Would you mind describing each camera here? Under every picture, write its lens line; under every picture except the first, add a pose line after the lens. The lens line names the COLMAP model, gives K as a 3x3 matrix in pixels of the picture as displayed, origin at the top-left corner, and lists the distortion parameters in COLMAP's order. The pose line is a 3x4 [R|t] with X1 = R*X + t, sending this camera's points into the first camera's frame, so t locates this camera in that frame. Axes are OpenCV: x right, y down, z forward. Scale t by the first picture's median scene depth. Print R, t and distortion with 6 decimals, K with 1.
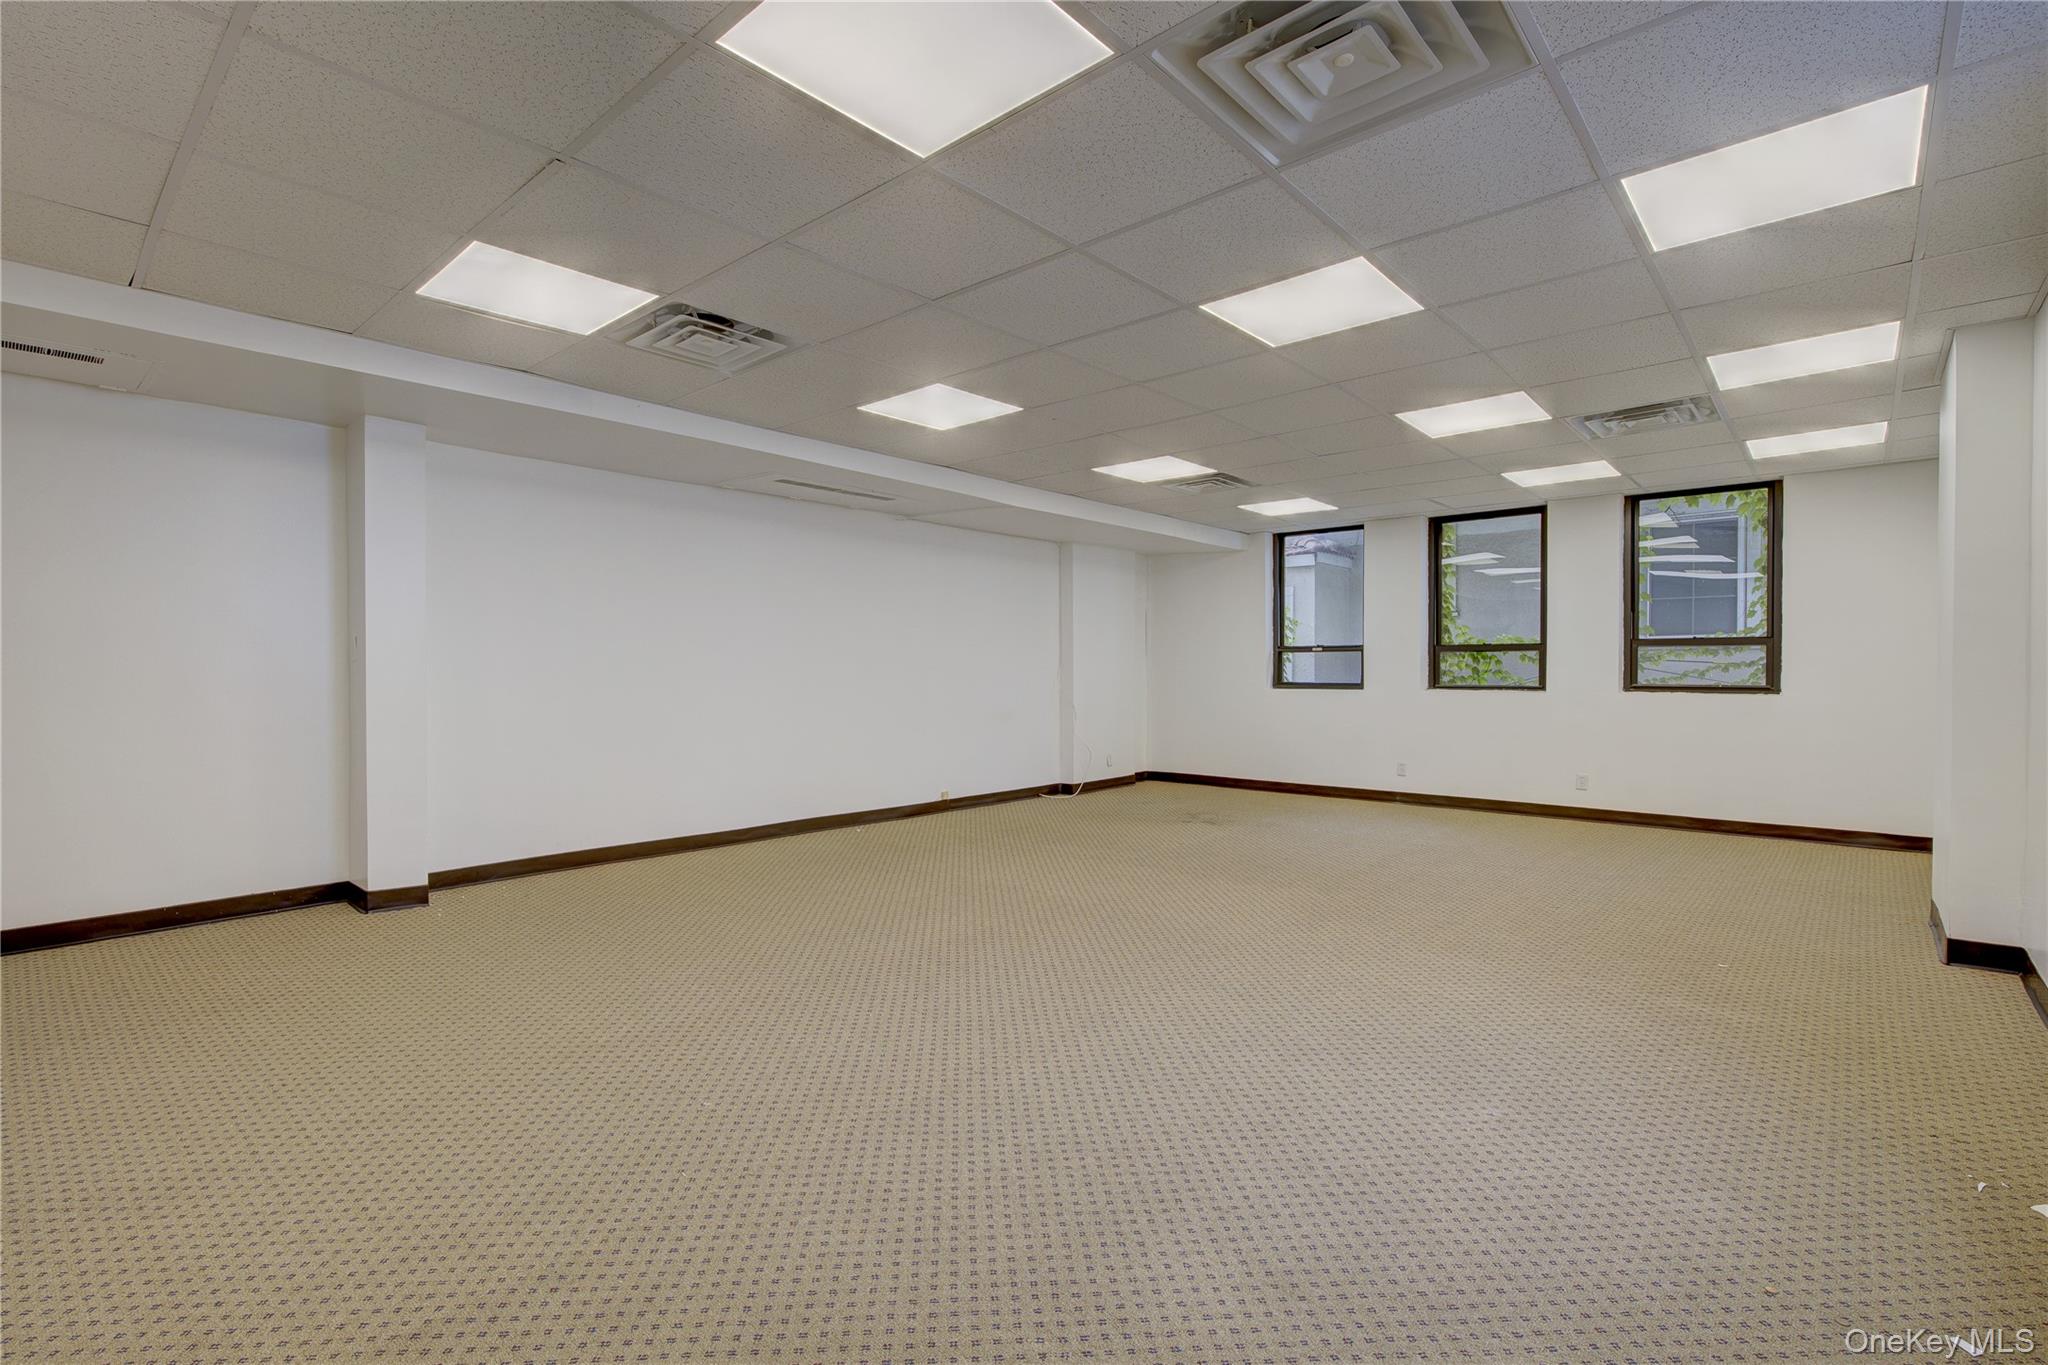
lens RADIAL K [[937.0, 0, 1006.1], [0, 937.0, 672.3], [0, 0, 1]] dist [-0.008653, 0.002320]
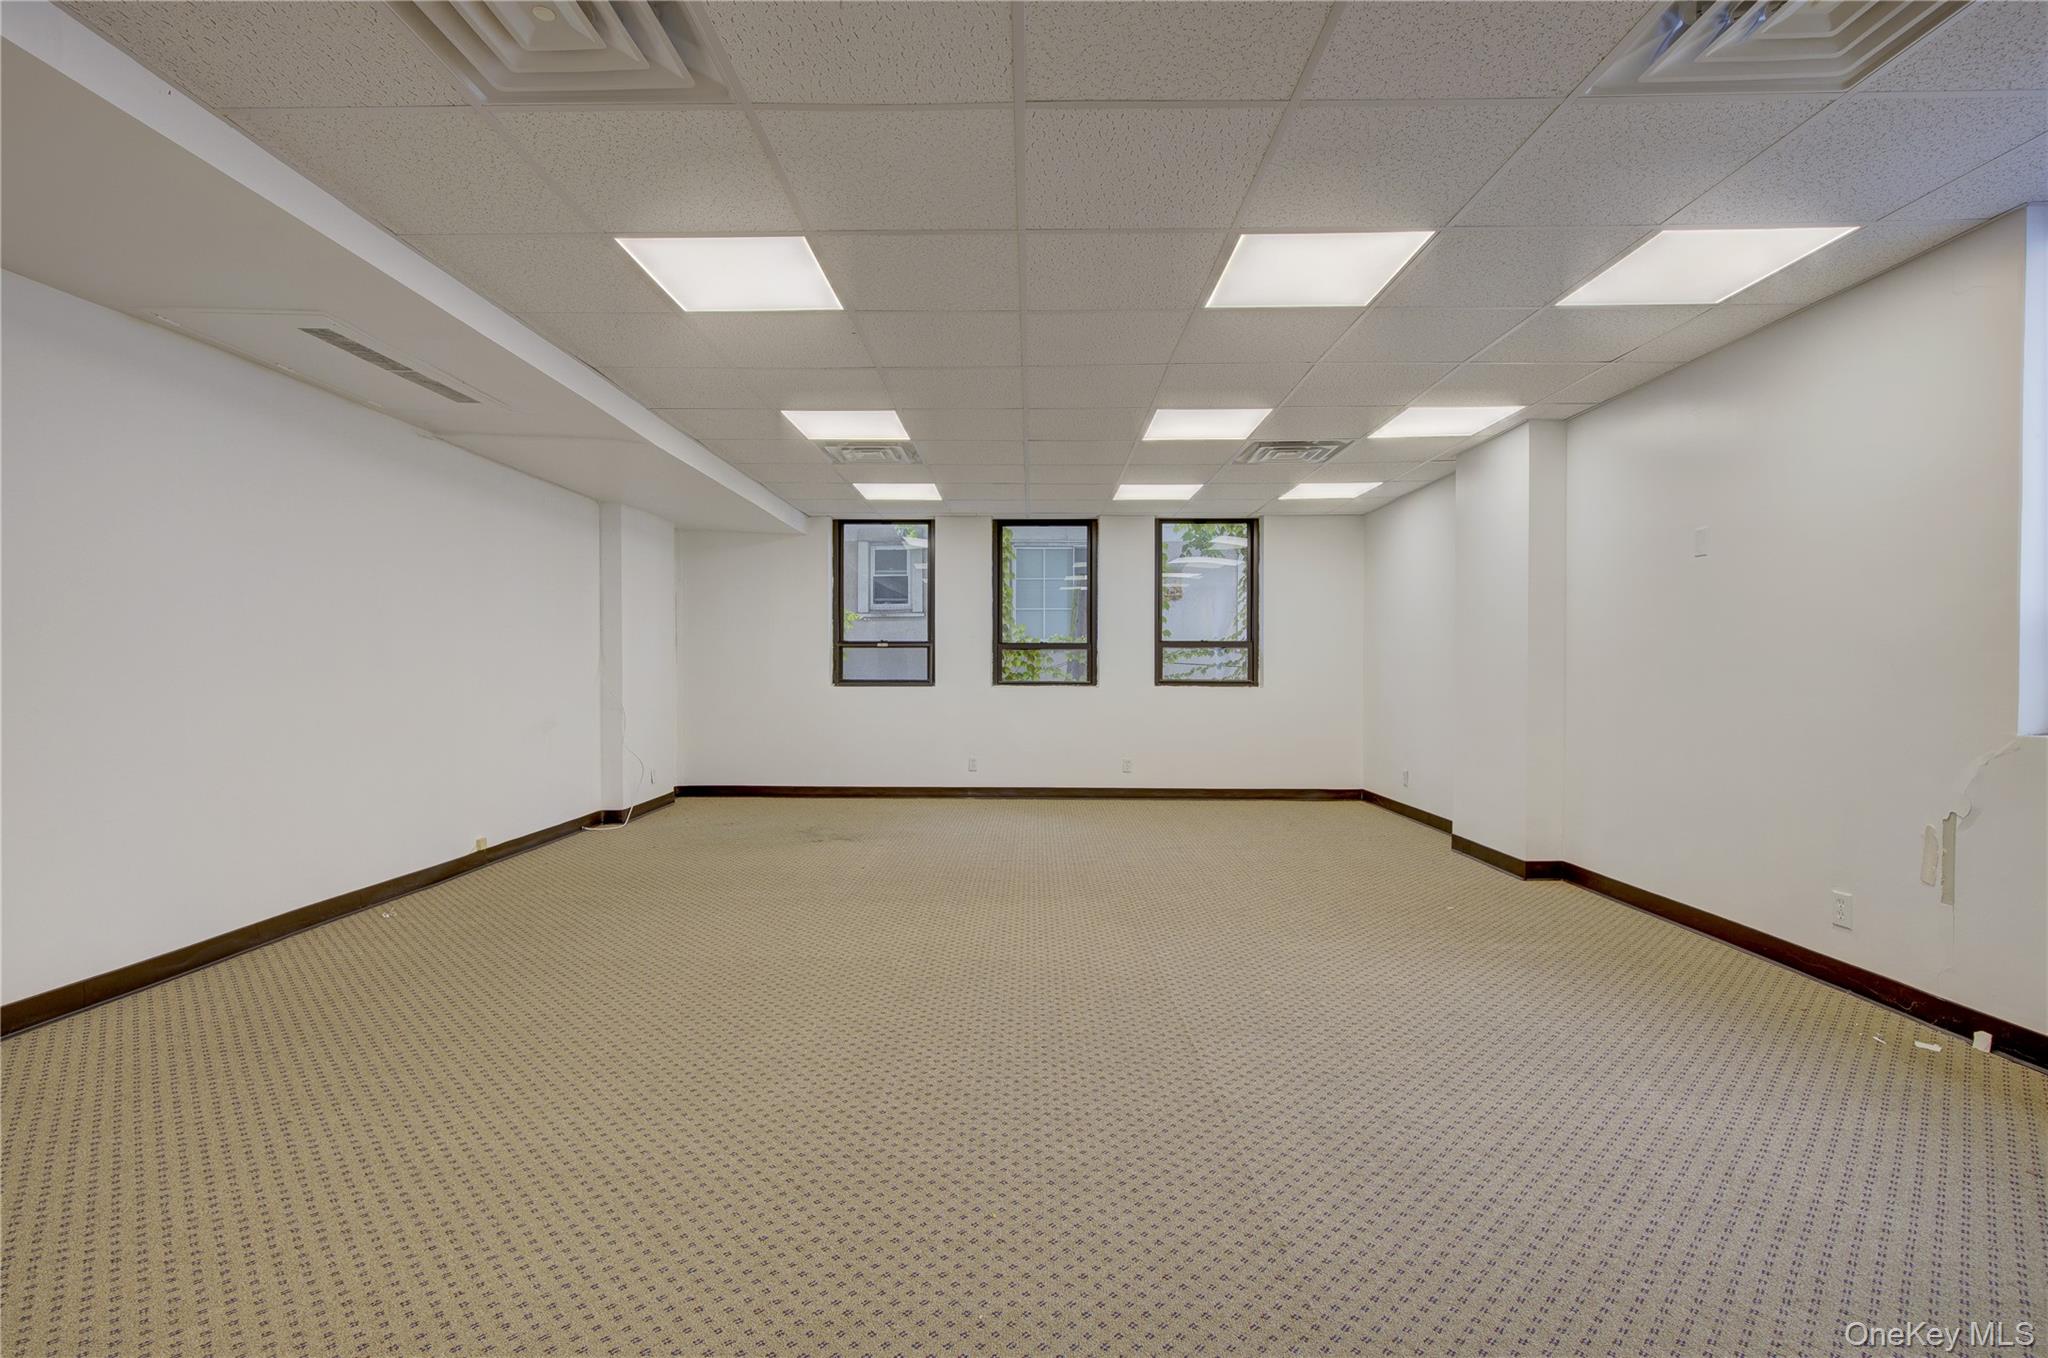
lens RADIAL K [[937.0, 0, 1010.5], [0, 937.0, 680.7], [0, 0, 1]] dist [-0.008653, 0.002320]
pose [[0.755600, -0.006210, 0.655004, -0.212780], [-0.001425, 0.999937, 0.011124, 0.001360], [-0.655032, -0.009339, 0.755544, 0.206031]]
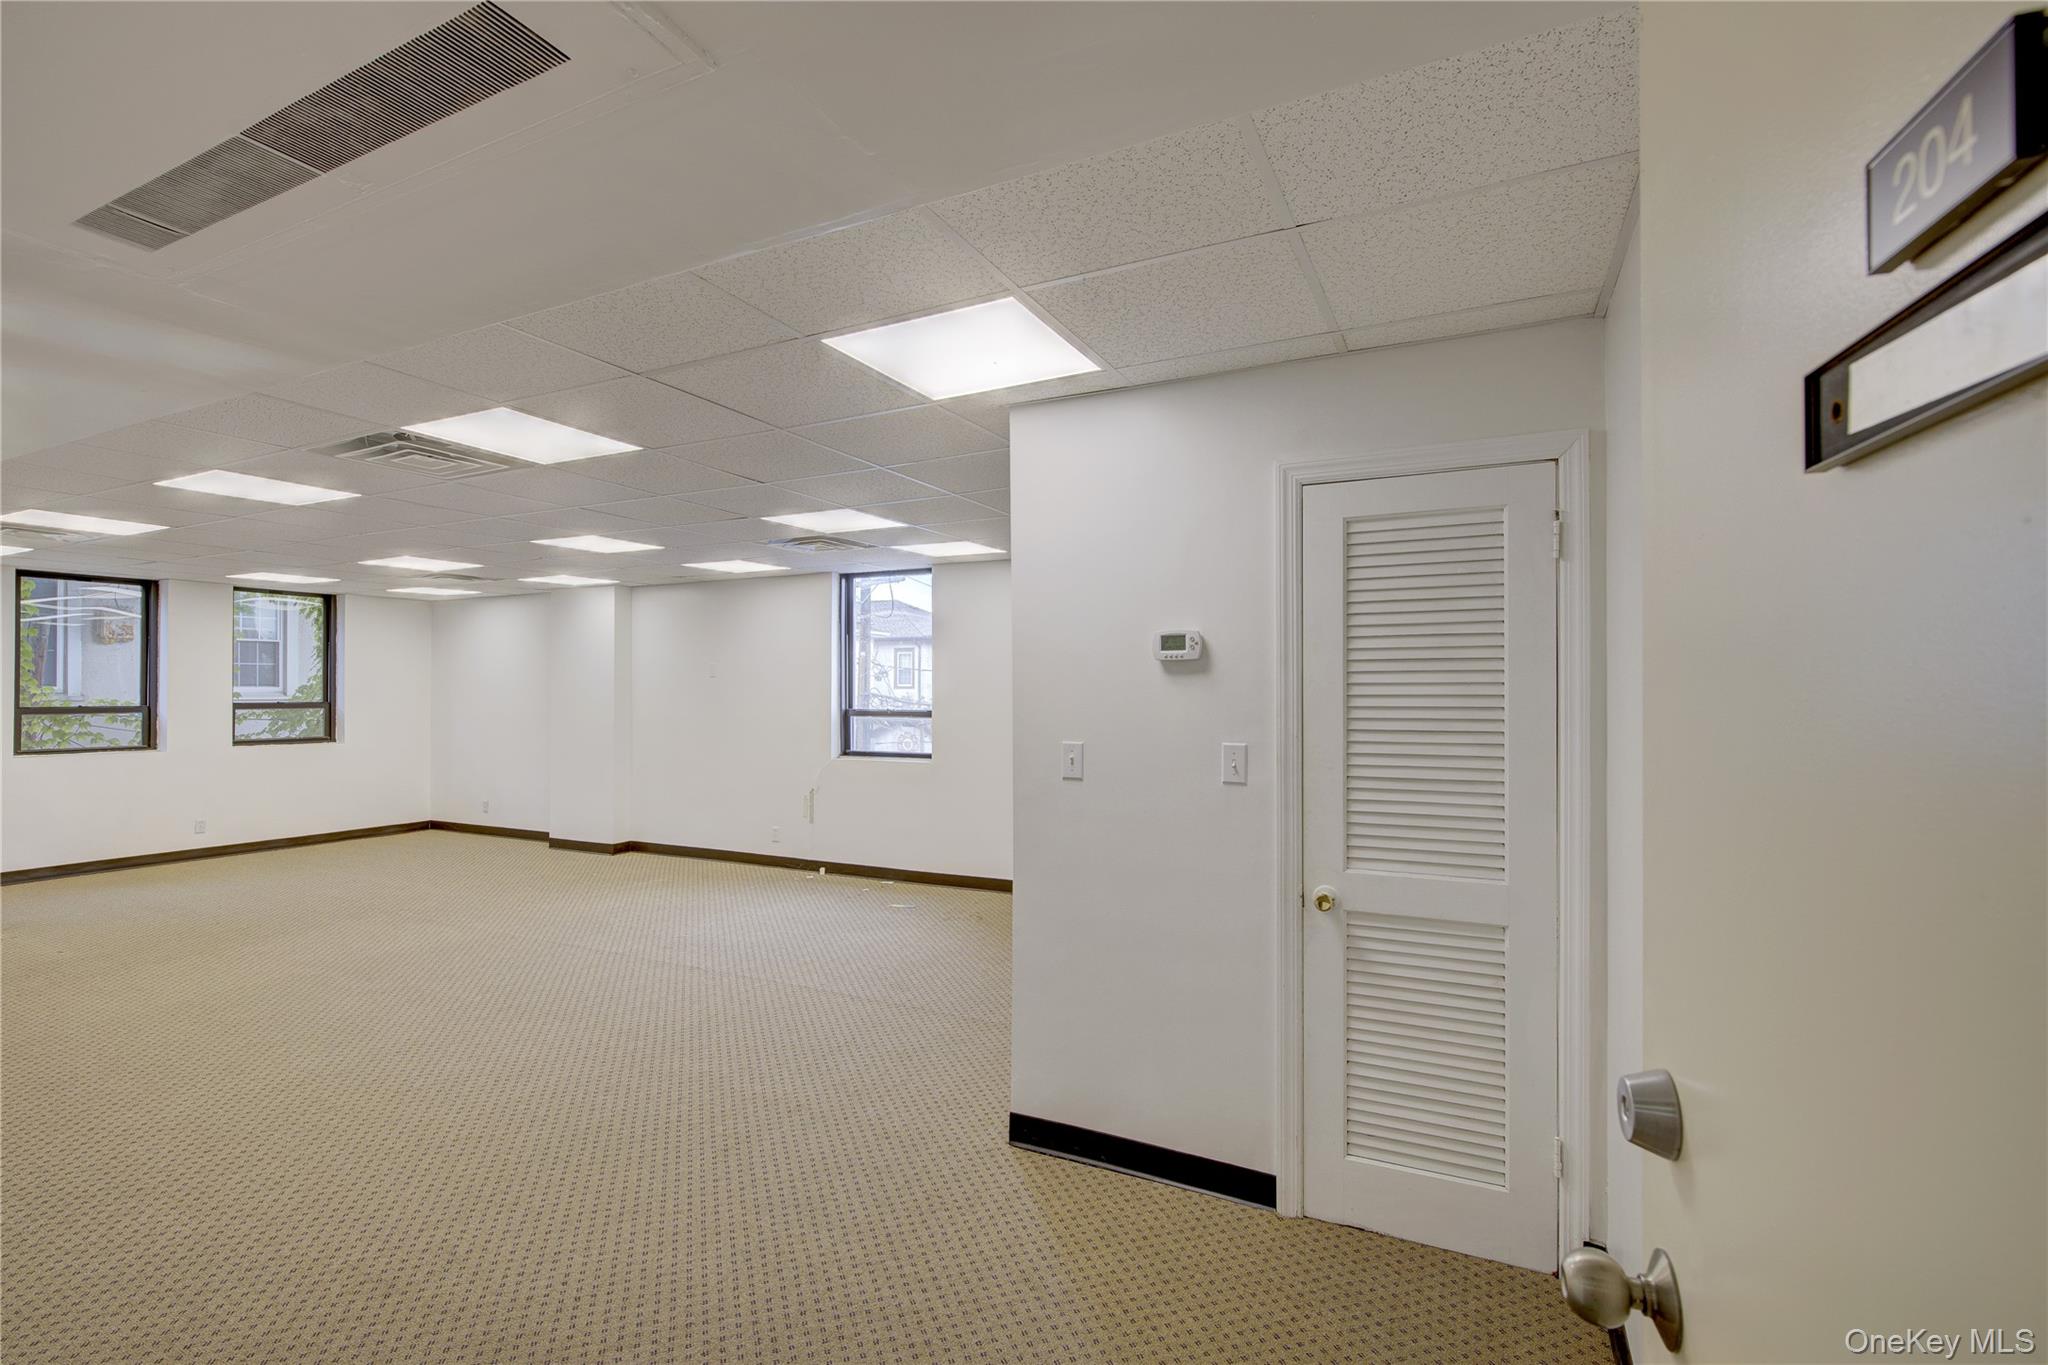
lens RADIAL K [[937.0, 0, 1011.8], [0, 937.0, 687.5], [0, 0, 1]] dist [-0.008653, 0.002320]
pose [[-0.264071, 0.001424, 0.964502, -0.689331], [0.000760, 0.999999, -0.001268, -0.047515], [-0.964503, 0.000398, -0.264072, 0.295859]]
